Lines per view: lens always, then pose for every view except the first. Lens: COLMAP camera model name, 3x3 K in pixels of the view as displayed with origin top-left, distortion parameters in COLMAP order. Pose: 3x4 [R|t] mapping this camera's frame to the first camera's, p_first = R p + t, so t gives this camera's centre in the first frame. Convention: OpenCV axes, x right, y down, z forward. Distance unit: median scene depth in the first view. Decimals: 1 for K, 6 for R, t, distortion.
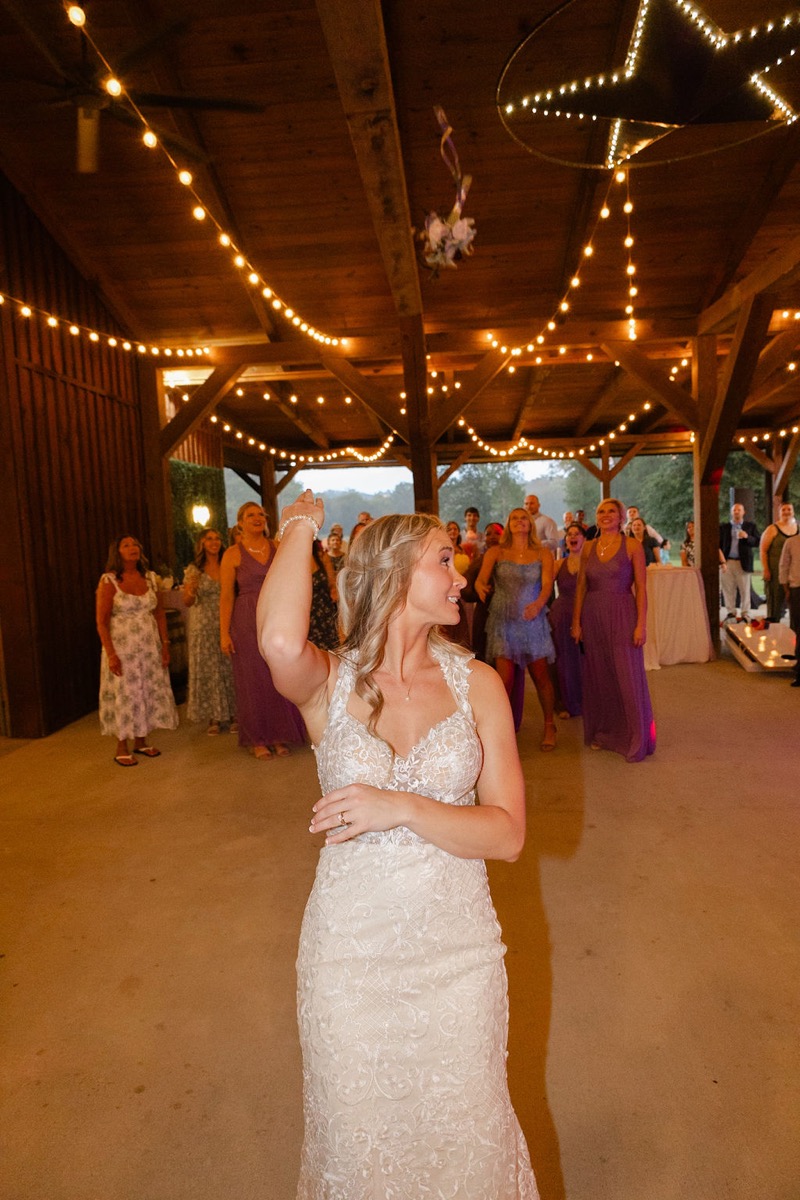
lens RADIAL K [[809.7, 0, 404.3], [0, 809.7, 595.3], [0, 0, 1]] dist [0.016158, 0.001228]
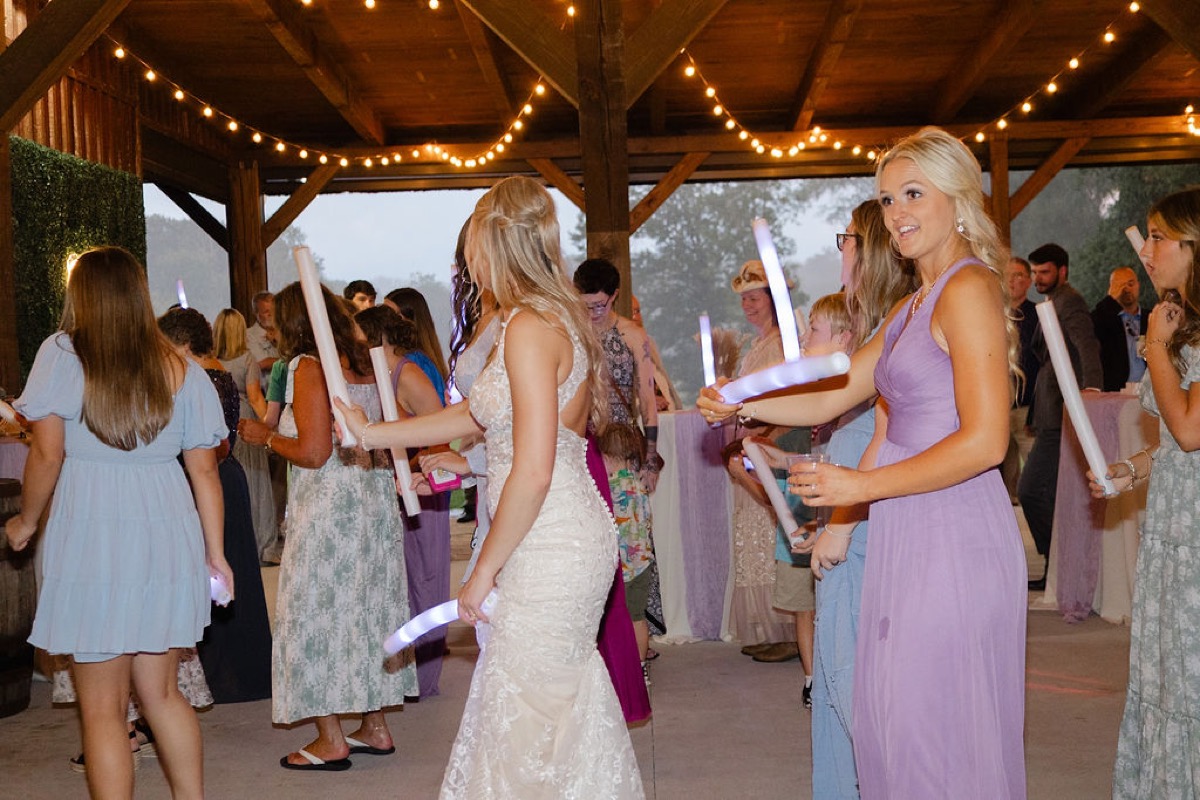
lens RADIAL K [[1730.5, 0, 631.8], [0, 1730.5, 399.8], [0, 0, 1]] dist [0.049943, 0.000000]
pose [[0.998550, 0.004890, 0.053604, -0.013287], [-0.001693, 0.998226, -0.059520, 0.026419], [-0.053800, 0.059343, 0.996787, 0.086306]]
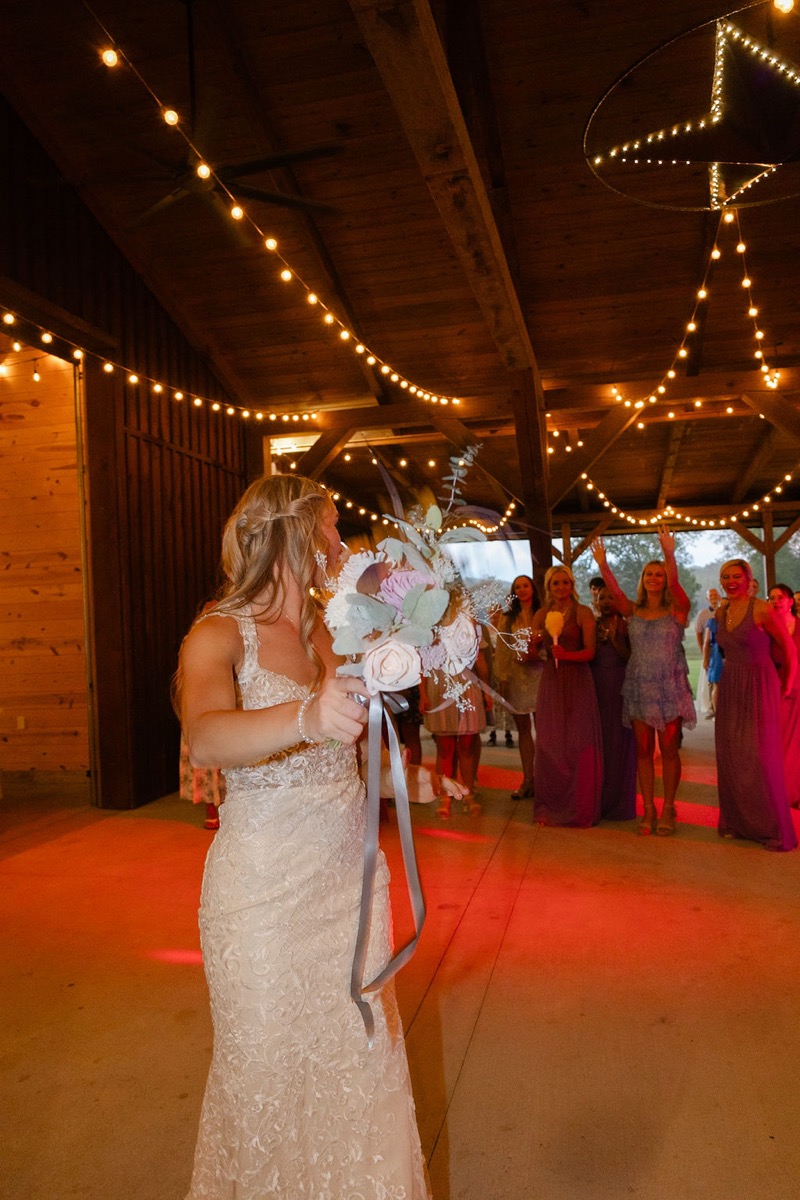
lens RADIAL K [[933.0, 0, 391.5], [0, 933.0, 593.7], [0, 0, 1]] dist [-0.043487, 0.026517]
pose [[0.985476, -0.000522, -0.169816, 0.034598], [-0.018450, 0.993747, -0.110124, 0.027534], [0.168812, 0.111658, 0.979303, -0.042026]]
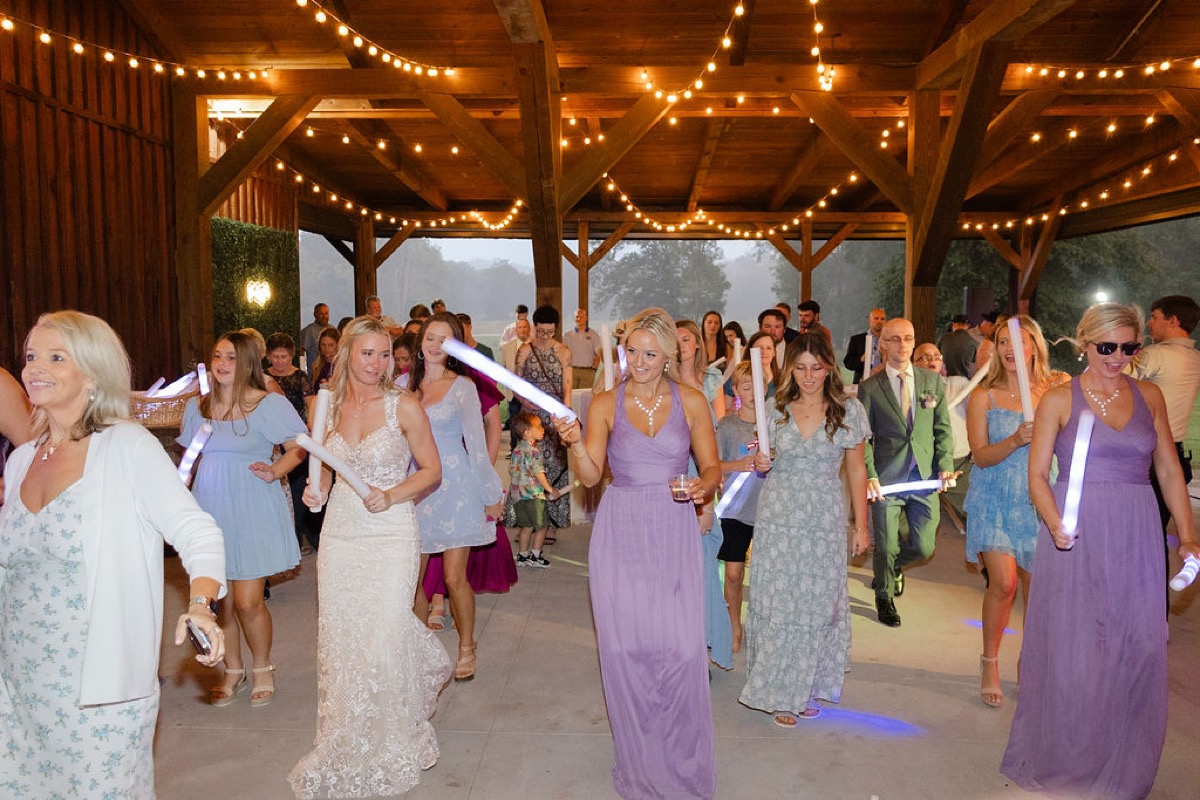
lens RADIAL K [[1043.3, 0, 609.3], [0, 1043.3, 396.7], [0, 0, 1]] dist [-0.001981, 0.010382]
pose [[0.998313, 0.041221, 0.040886, 0.044580], [-0.041055, 0.999145, -0.004869, -0.014854], [-0.041052, 0.003182, 0.999152, 0.033480]]
